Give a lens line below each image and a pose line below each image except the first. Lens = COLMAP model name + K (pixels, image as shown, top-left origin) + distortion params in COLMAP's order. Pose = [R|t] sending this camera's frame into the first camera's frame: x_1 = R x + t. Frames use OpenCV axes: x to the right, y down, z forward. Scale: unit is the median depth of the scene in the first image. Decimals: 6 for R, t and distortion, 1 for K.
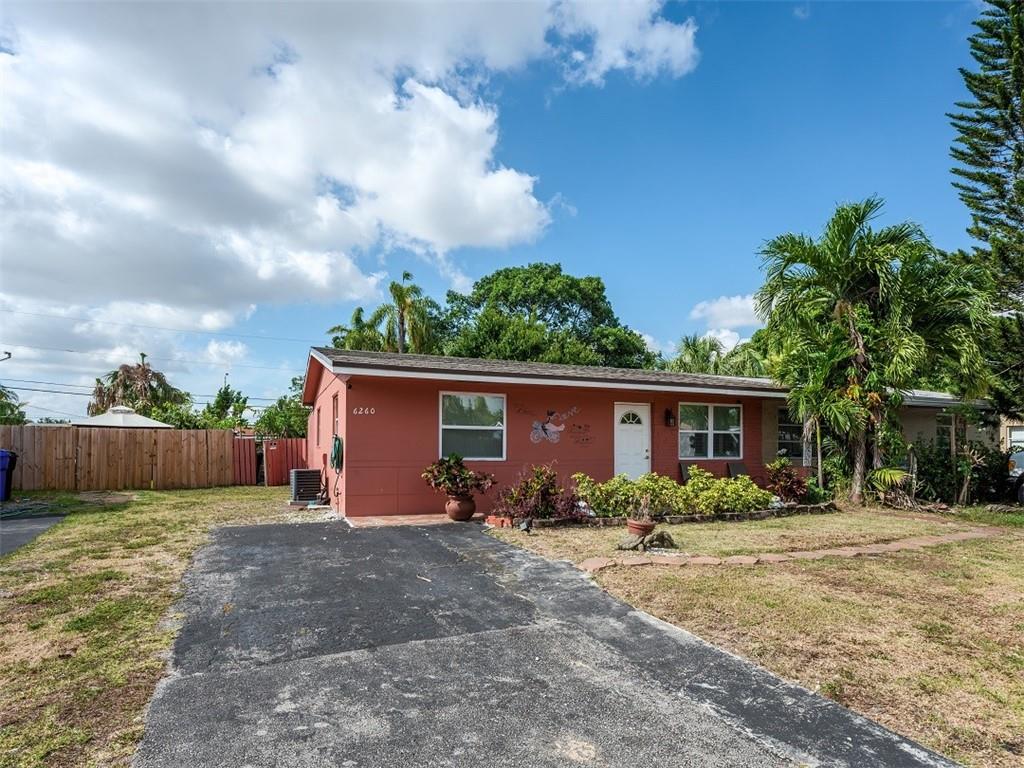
lens RADIAL K [[581.5, 0, 487.7], [0, 581.5, 415.0], [0, 0, 1]] dist [-0.027701, 0.000121]
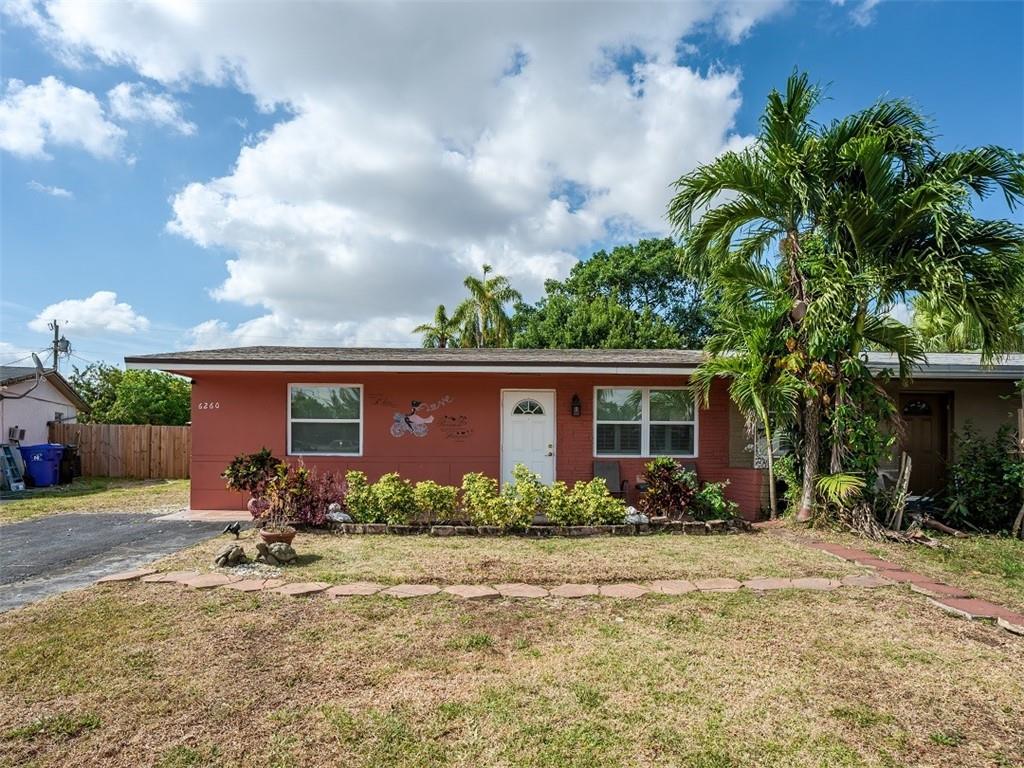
lens RADIAL K [[566.0, 0, 506.6], [0, 566.0, 449.4], [0, 0, 1]] dist [-0.003179, -0.001357]
pose [[0.933452, 0.004609, -0.358672, 0.513452], [0.019429, 0.997800, 0.063384, 0.013504], [0.358175, -0.066135, 0.931309, 0.221330]]
